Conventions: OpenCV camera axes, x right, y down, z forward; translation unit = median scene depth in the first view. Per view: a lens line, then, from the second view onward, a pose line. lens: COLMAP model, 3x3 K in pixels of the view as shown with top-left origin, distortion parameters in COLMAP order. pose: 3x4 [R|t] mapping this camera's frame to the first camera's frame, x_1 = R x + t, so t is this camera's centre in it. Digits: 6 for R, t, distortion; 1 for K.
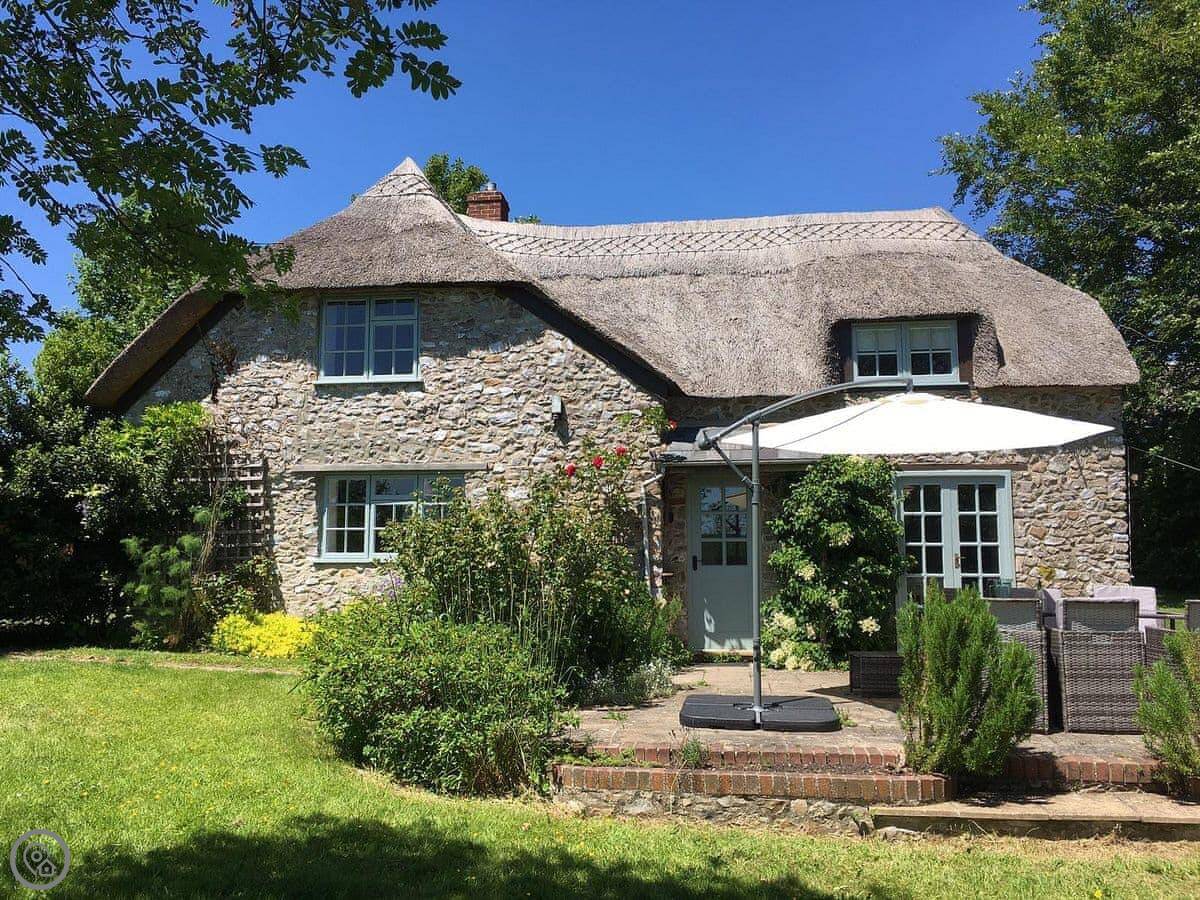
lens RADIAL K [[898.3, 0, 600.0], [0, 898.3, 450.0], [0, 0, 1]] dist [-0.002423, -0.001912]
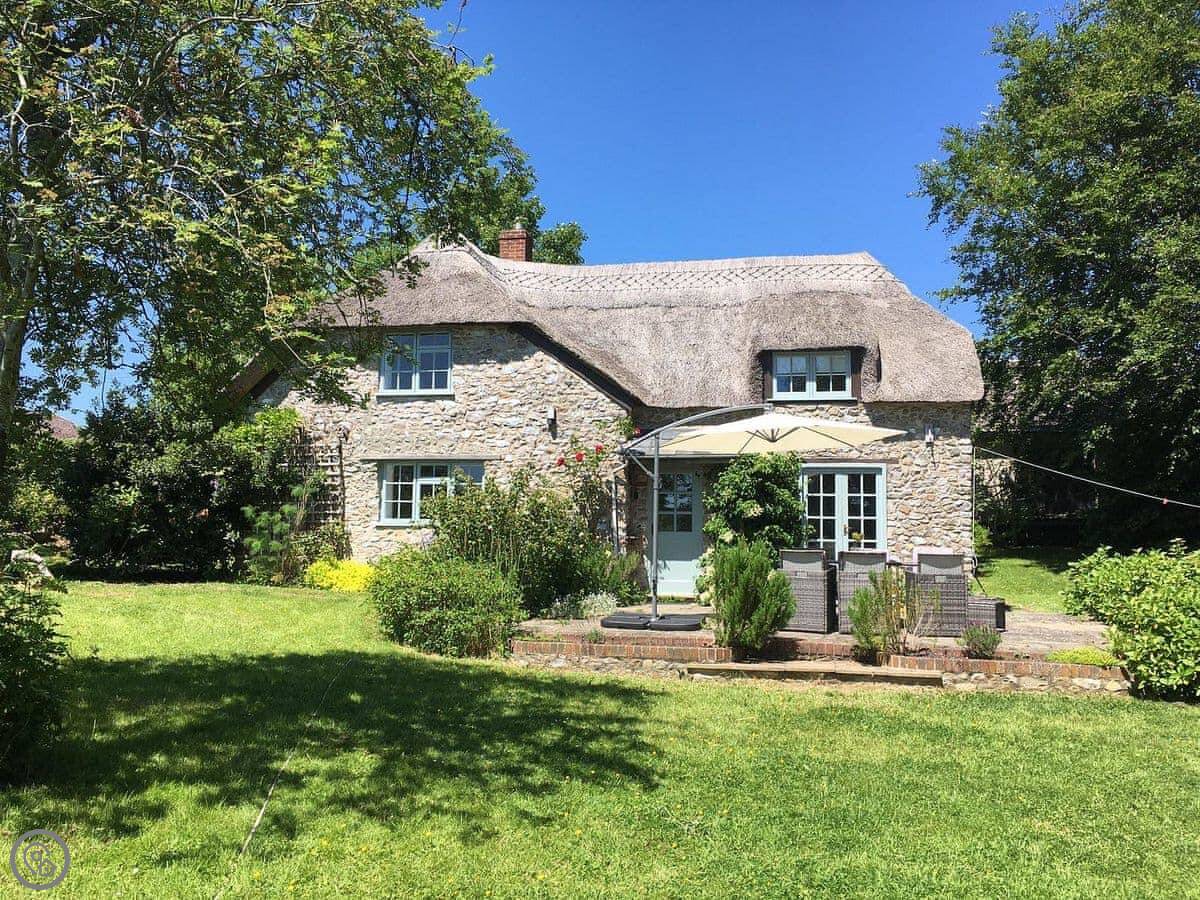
lens RADIAL K [[818.3, 0, 600.0], [0, 818.3, 450.0], [0, 0, 1]] dist [-0.028767, 0.000272]
pose [[0.999084, 0.008794, -0.041887, 0.078105], [-0.007819, 0.999696, 0.023379, -0.022873], [0.042080, -0.023030, 0.998849, -0.239006]]
